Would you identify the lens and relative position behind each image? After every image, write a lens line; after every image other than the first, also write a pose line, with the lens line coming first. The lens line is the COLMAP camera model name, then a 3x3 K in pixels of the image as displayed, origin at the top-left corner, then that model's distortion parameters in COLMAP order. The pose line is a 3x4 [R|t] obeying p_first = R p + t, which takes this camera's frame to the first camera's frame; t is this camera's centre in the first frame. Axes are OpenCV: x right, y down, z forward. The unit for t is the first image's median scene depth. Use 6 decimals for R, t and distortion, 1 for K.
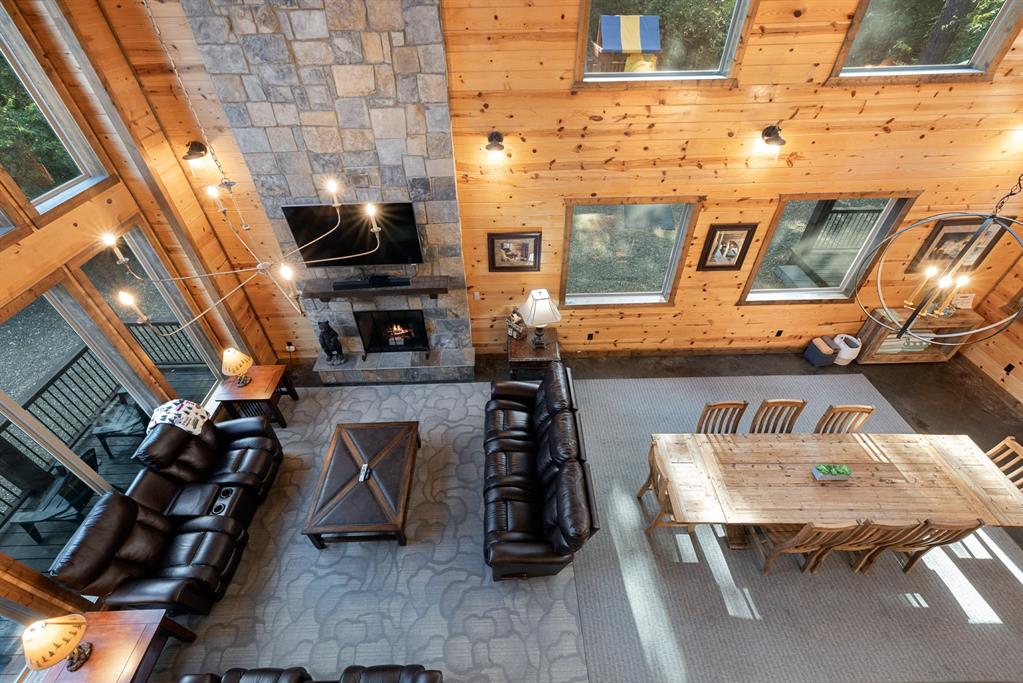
lens RADIAL K [[432.8, 0, 505.6], [0, 432.8, 335.9], [0, 0, 1]] dist [0.000726, 0.000463]
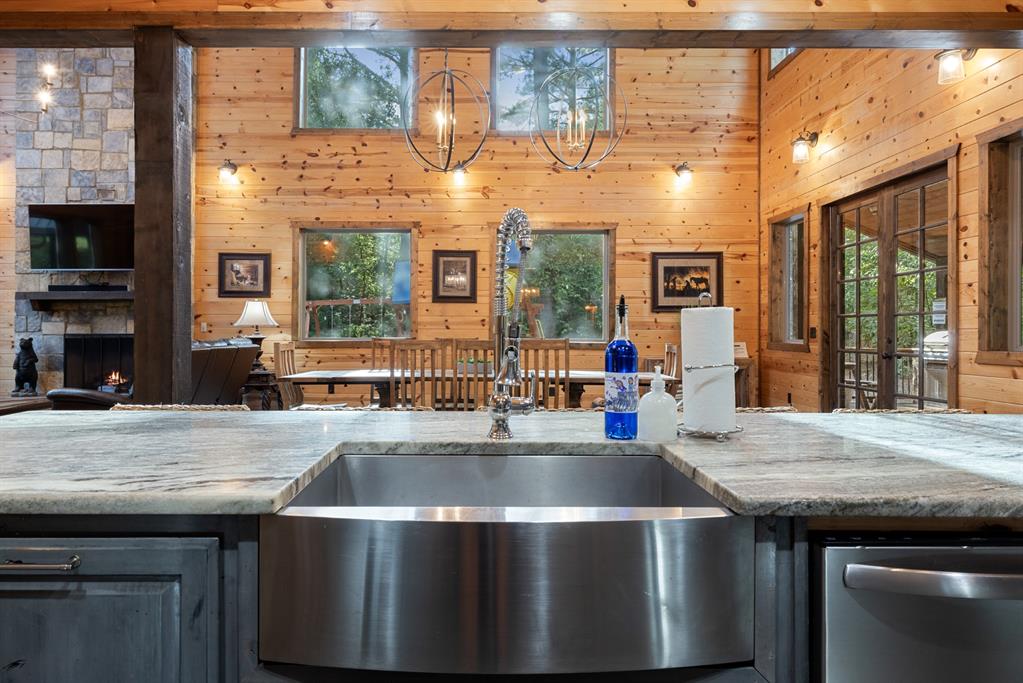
lens RADIAL K [[659.9, 0, 493.6], [0, 659.9, 328.5], [0, 0, 1]] dist [-0.005818, 0.001149]
pose [[0.999651, 0.022942, -0.013060, 0.744295], [-0.025878, 0.753775, -0.656623, 1.067870], [-0.005220, 0.656732, 0.754106, -0.092553]]
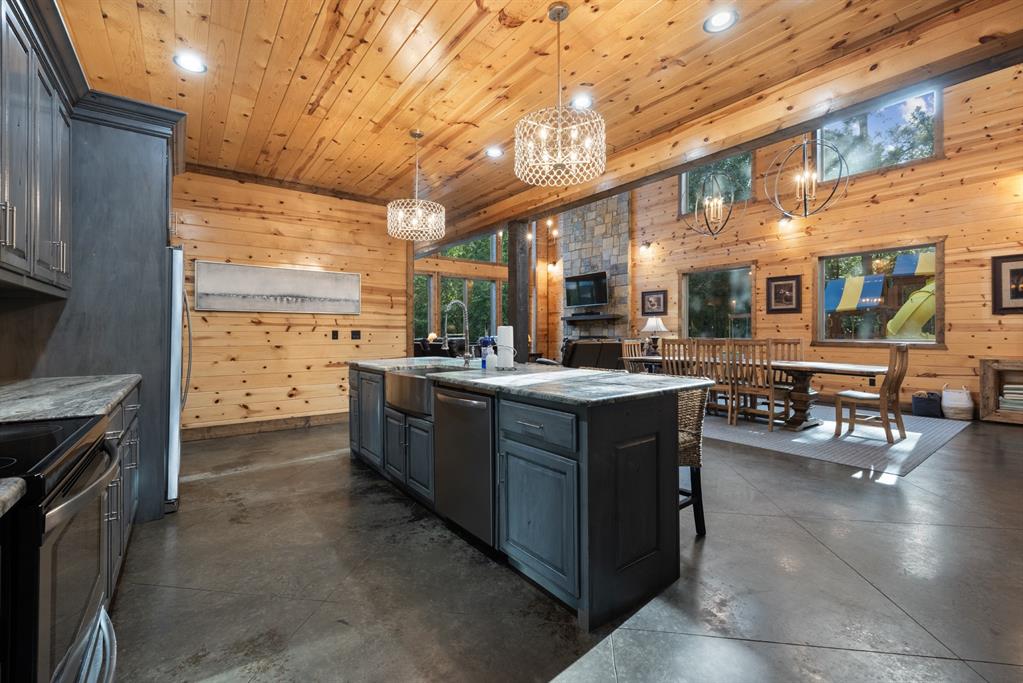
lens RADIAL K [[432.8, 0, 507.7], [0, 432.8, 330.7], [0, 0, 1]] dist [0.000726, 0.000463]
pose [[0.588528, 0.012036, -0.808387, 1.347882], [-0.535120, 0.755320, -0.378336, 1.086934], [0.606037, 0.655246, 0.450967, -0.135454]]
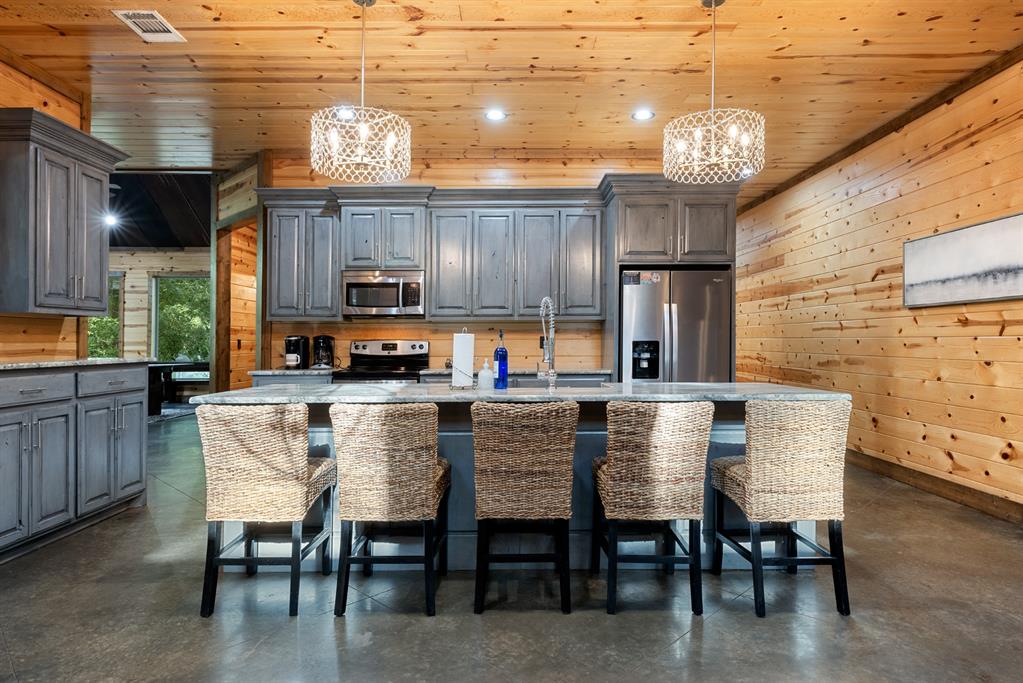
lens RADIAL K [[592.0, 0, 516.7], [0, 592.0, 338.3], [0, 0, 1]] dist [-0.000068, 0.000809]
pose [[-0.999722, 0.022535, 0.006952, 0.763842], [0.021662, 0.760913, 0.648493, 0.407997], [0.009324, 0.648463, -0.761189, 0.666824]]
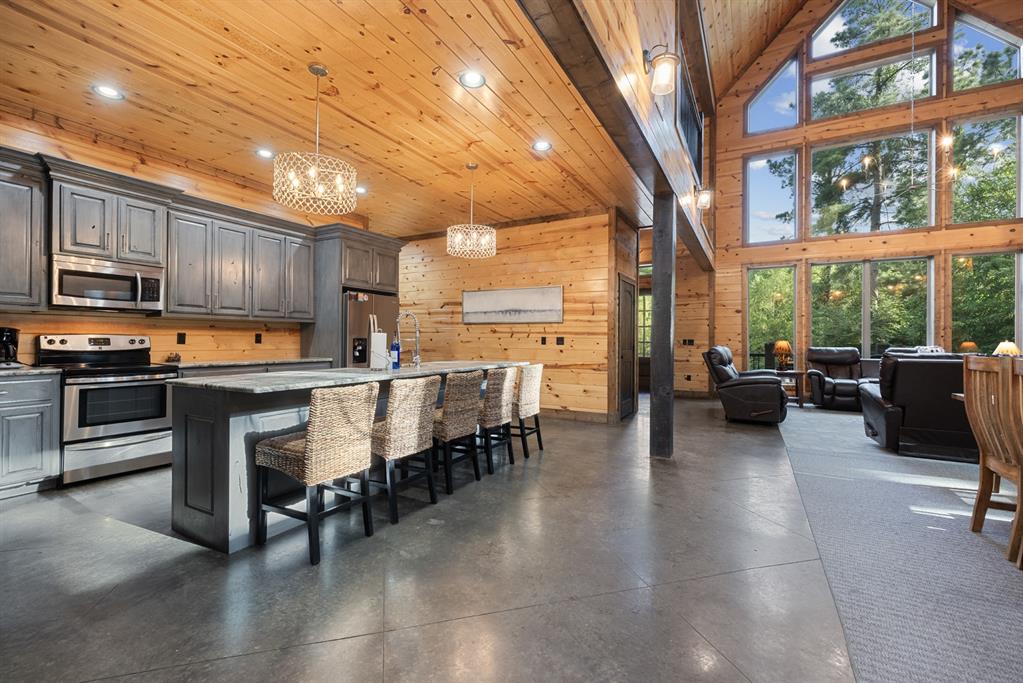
lens RADIAL K [[432.8, 0, 506.2], [0, 432.8, 337.9], [0, 0, 1]] dist [0.000726, 0.000463]
pose [[-0.505082, 0.012222, -0.862985, 1.361216], [-0.561790, 0.754415, 0.339485, 0.476038], [0.655198, 0.656283, -0.374175, 0.570099]]
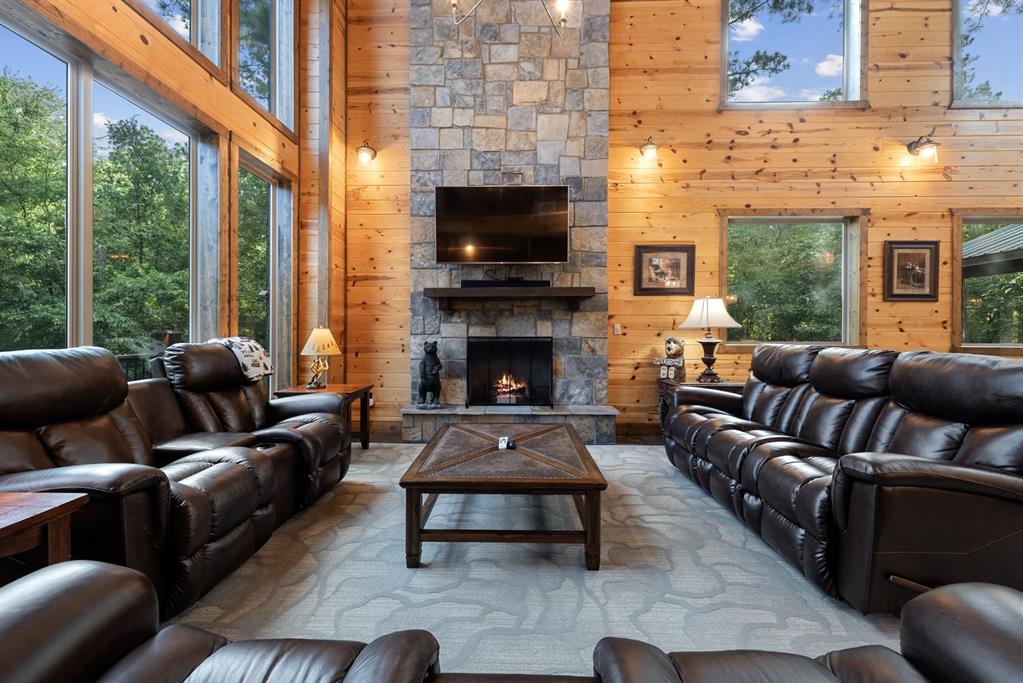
lens RADIAL K [[432.8, 0, 505.0], [0, 432.8, 331.8], [0, 0, 1]] dist [0.000726, 0.000463]
pose [[0.998567, 0.025499, -0.047049, -0.311732], [-0.050005, 0.757754, -0.650622, 0.592919], [0.019061, 0.652042, 0.757943, 0.483809]]
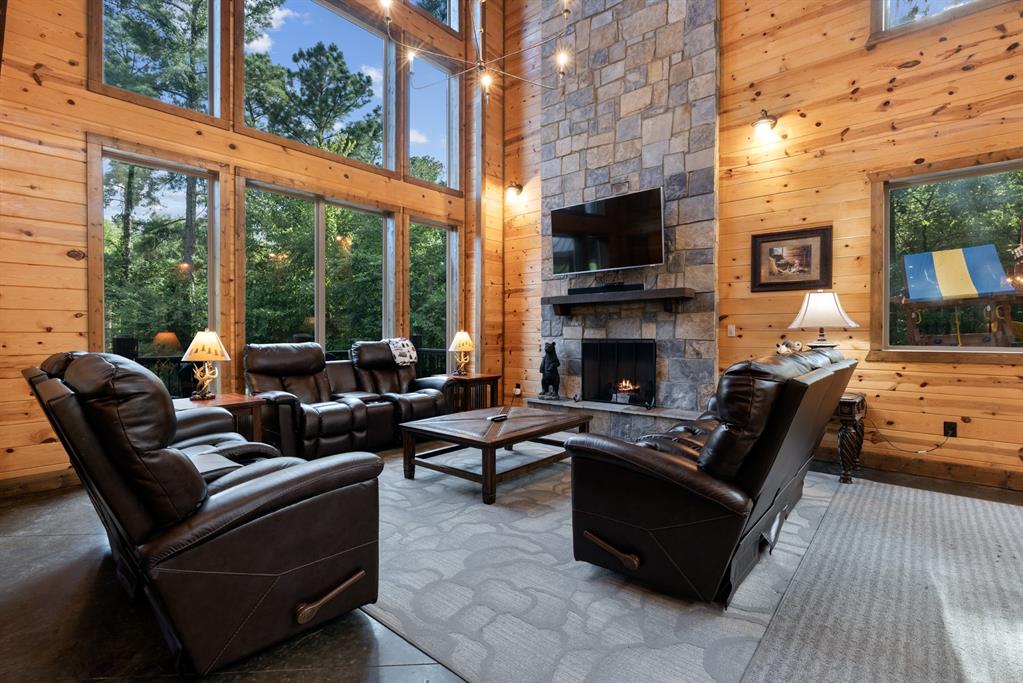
lens RADIAL K [[472.6, 0, 504.7], [0, 472.6, 332.8], [0, 0, 1]] dist [-0.006802, 0.002660]
pose [[0.738432, 0.021269, -0.673993, 0.249016], [-0.451836, 0.757550, -0.471129, 0.606958], [0.500563, 0.652431, 0.569009, 0.445738]]
